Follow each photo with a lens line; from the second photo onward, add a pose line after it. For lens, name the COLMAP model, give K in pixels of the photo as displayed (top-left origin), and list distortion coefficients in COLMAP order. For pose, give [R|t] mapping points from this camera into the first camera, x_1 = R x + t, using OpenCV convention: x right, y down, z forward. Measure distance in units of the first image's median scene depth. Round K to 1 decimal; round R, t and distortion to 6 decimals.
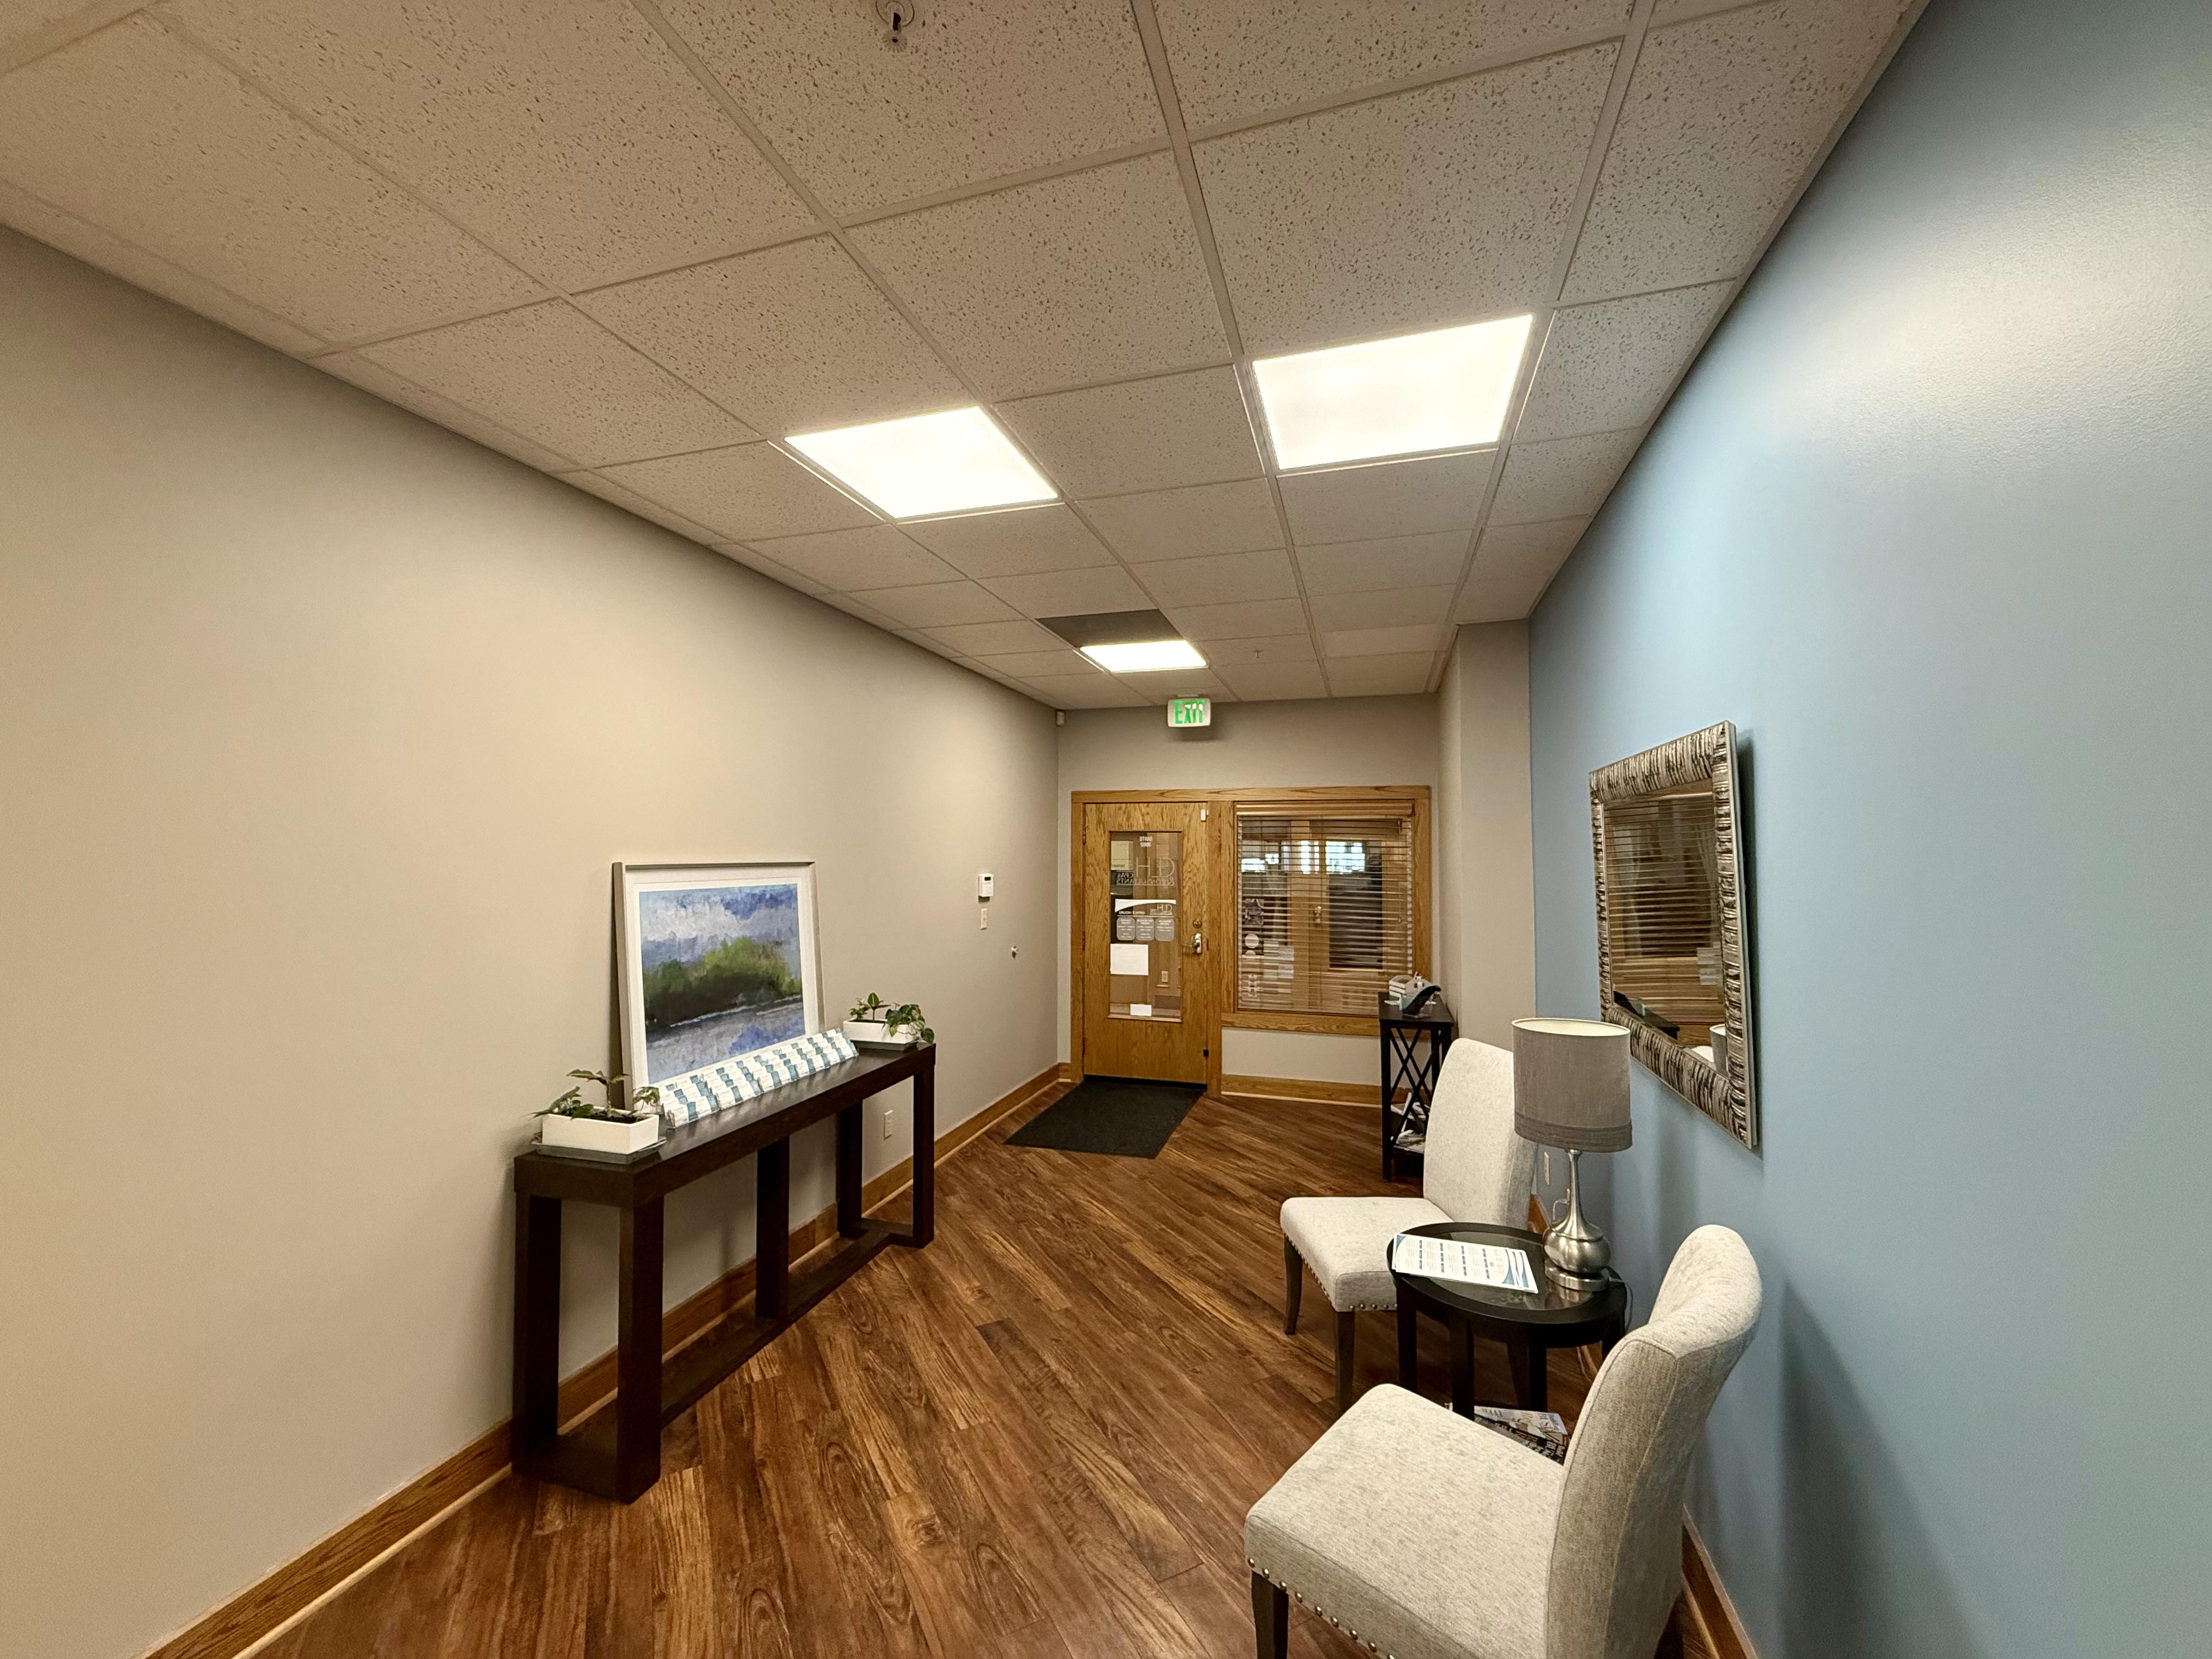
lens RADIAL K [[881.3, 0, 1105.2], [0, 881.3, 837.1], [0, 0, 1]] dist [-0.001248, -0.000060]
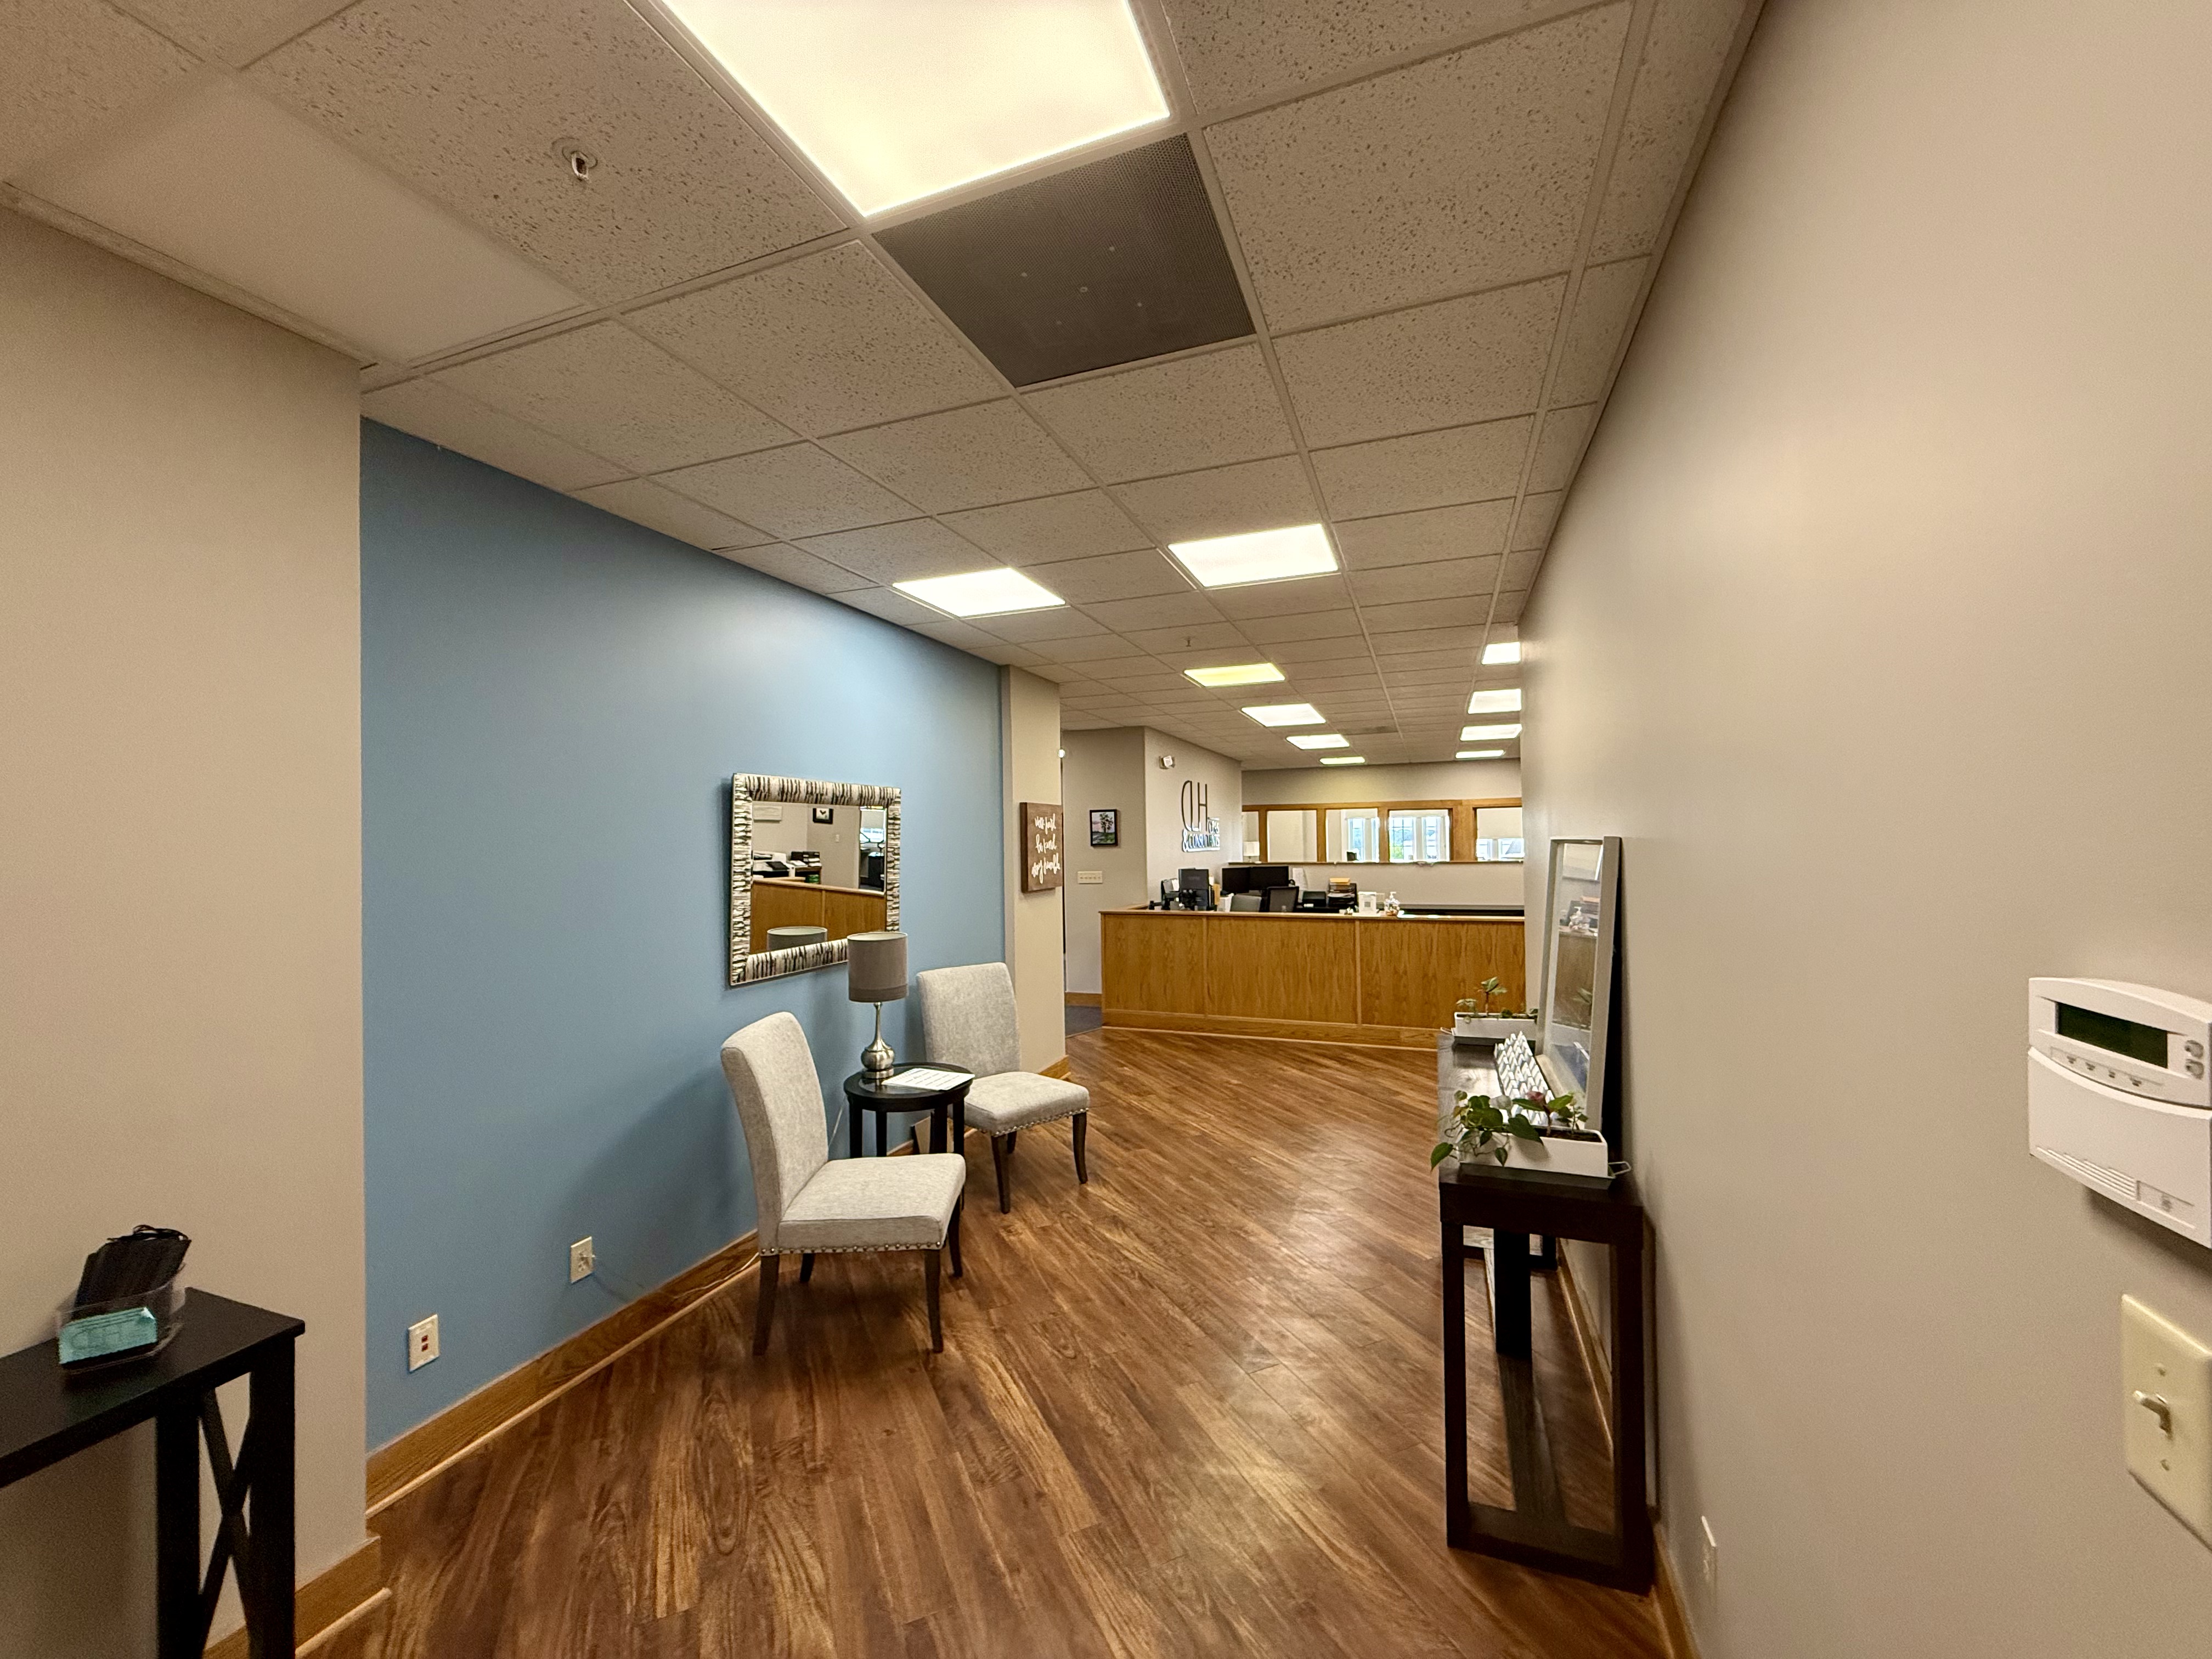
lens RADIAL K [[881.3, 0, 1100.9], [0, 881.3, 834.1], [0, 0, 1]] dist [-0.001248, -0.000060]
pose [[-0.997607, 0.014330, 0.067639, -0.032710], [0.012498, 0.999546, -0.027428, 0.044319], [-0.068001, -0.026517, -0.997333, 1.933727]]
